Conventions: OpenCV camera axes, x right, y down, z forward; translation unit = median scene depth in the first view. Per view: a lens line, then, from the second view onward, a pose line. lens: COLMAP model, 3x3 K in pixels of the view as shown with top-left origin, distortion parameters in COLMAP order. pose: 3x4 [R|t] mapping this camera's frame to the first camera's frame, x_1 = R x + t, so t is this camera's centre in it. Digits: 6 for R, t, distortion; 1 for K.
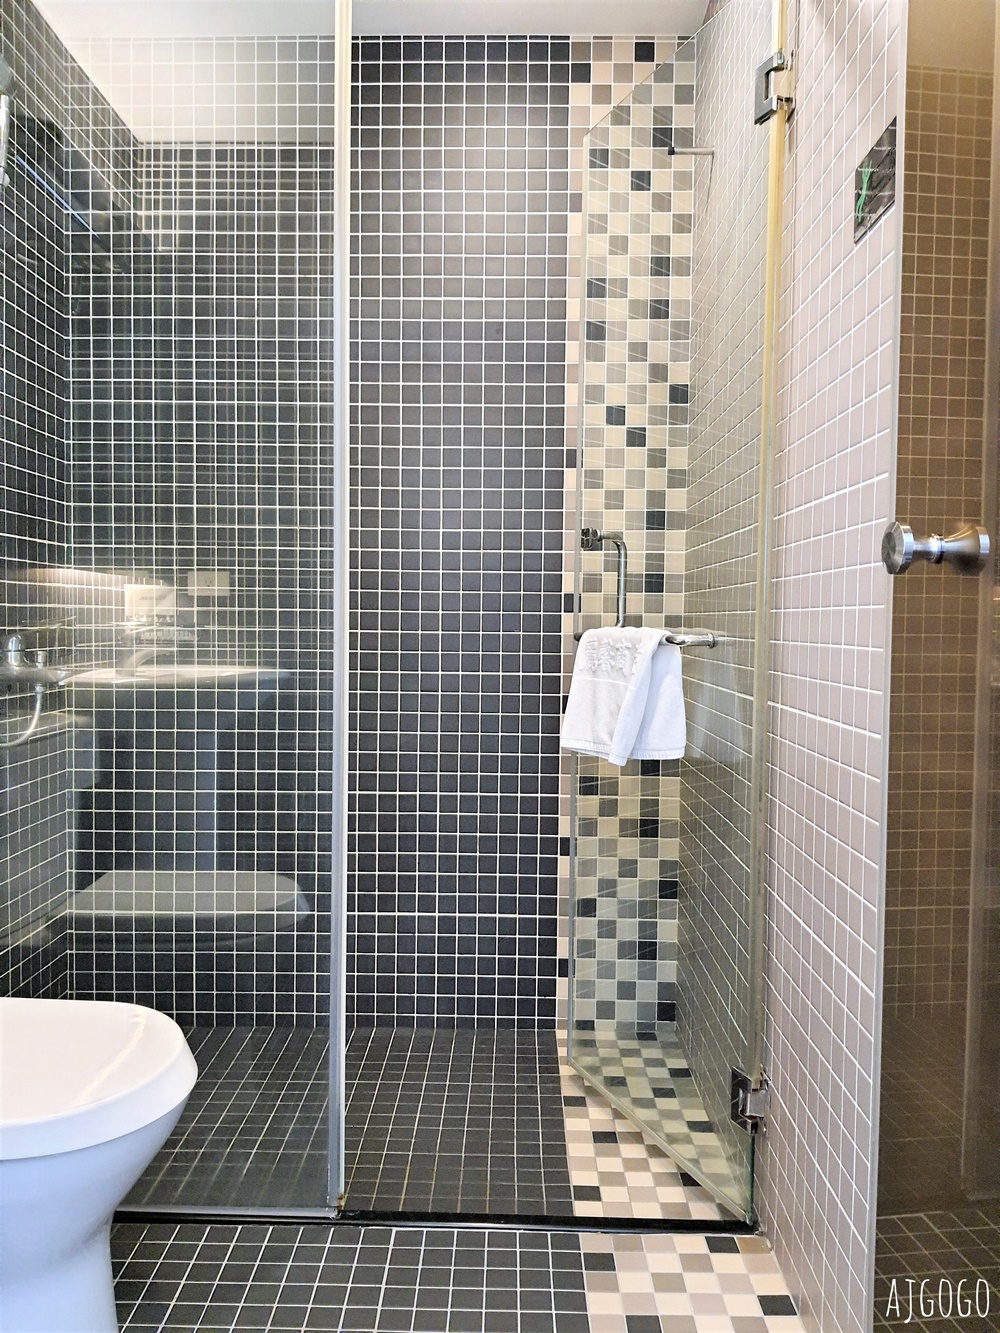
lens RADIAL K [[1059.5, 0, 503.3], [0, 1059.5, 676.1], [0, 0, 1]] dist [0.065701, -0.060969]
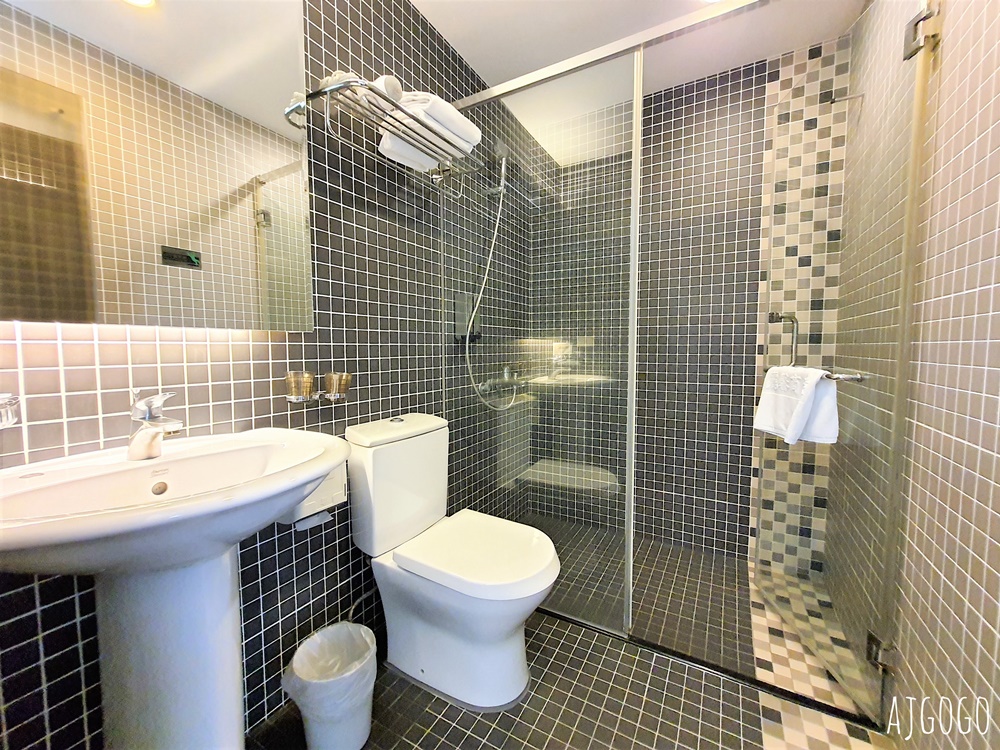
lens RADIAL K [[393.7, 0, 509.0], [0, 393.7, 368.2], [0, 0, 1]] dist [0.001355, -0.000752]
pose [[0.875057, 0.018355, -0.483672, 0.008373], [-0.014069, 0.999823, 0.012490, -0.039424], [0.483816, -0.004125, 0.875160, 0.145864]]
